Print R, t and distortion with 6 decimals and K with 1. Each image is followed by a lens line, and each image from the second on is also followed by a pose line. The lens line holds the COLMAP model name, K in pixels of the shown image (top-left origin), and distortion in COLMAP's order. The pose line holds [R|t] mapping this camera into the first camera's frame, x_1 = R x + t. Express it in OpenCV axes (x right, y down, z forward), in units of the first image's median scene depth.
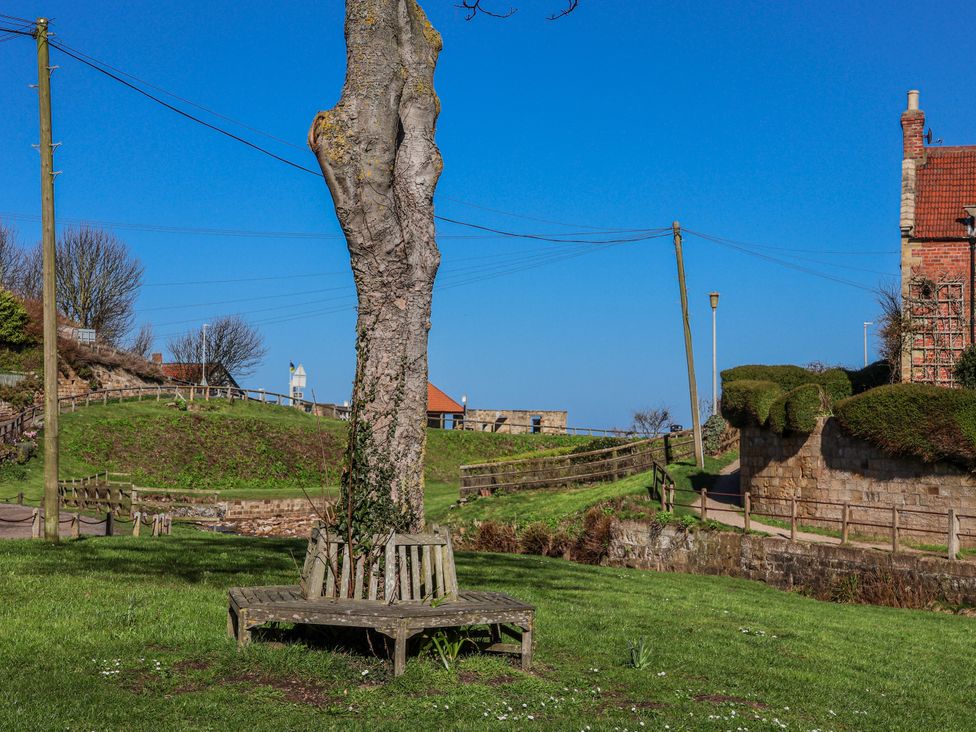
lens RADIAL K [[3818.6, 0, 518.3], [0, 3818.6, 366.5], [0, 0, 1]] dist [1.087611, 2.281169]
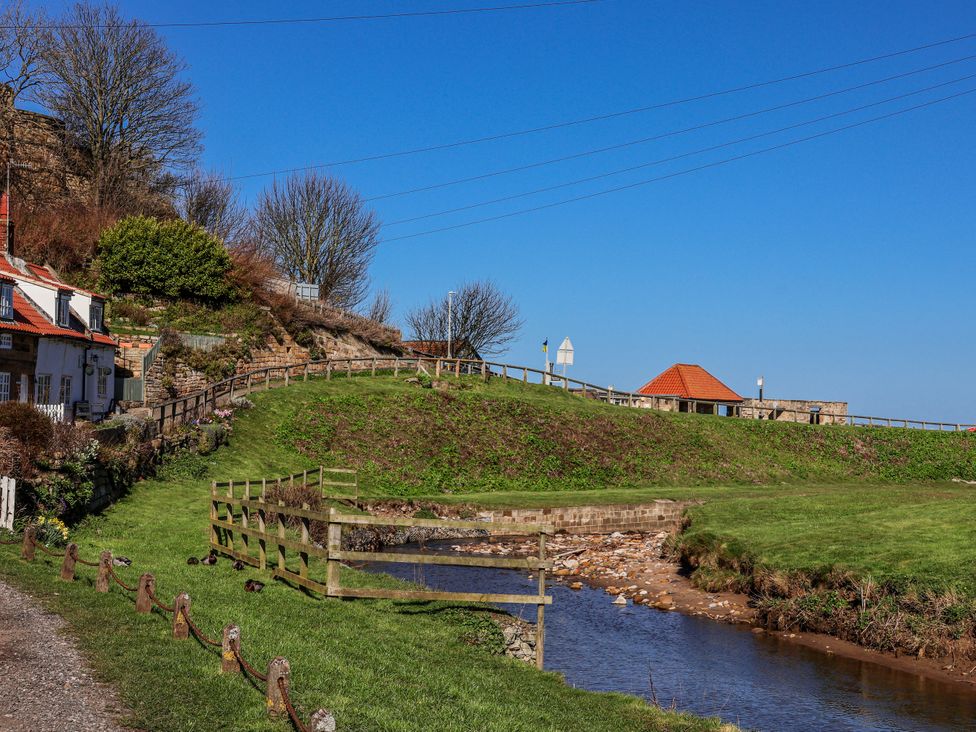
lens RADIAL K [[3818.6, 0, 518.3], [0, 3818.6, 366.5], [0, 0, 1]] dist [1.087611, 2.281169]
pose [[0.998114, 0.005356, -0.061148, -0.021791], [-0.005279, 0.999985, 0.001429, 0.005912], [0.061155, -0.001103, 0.998128, 0.233175]]
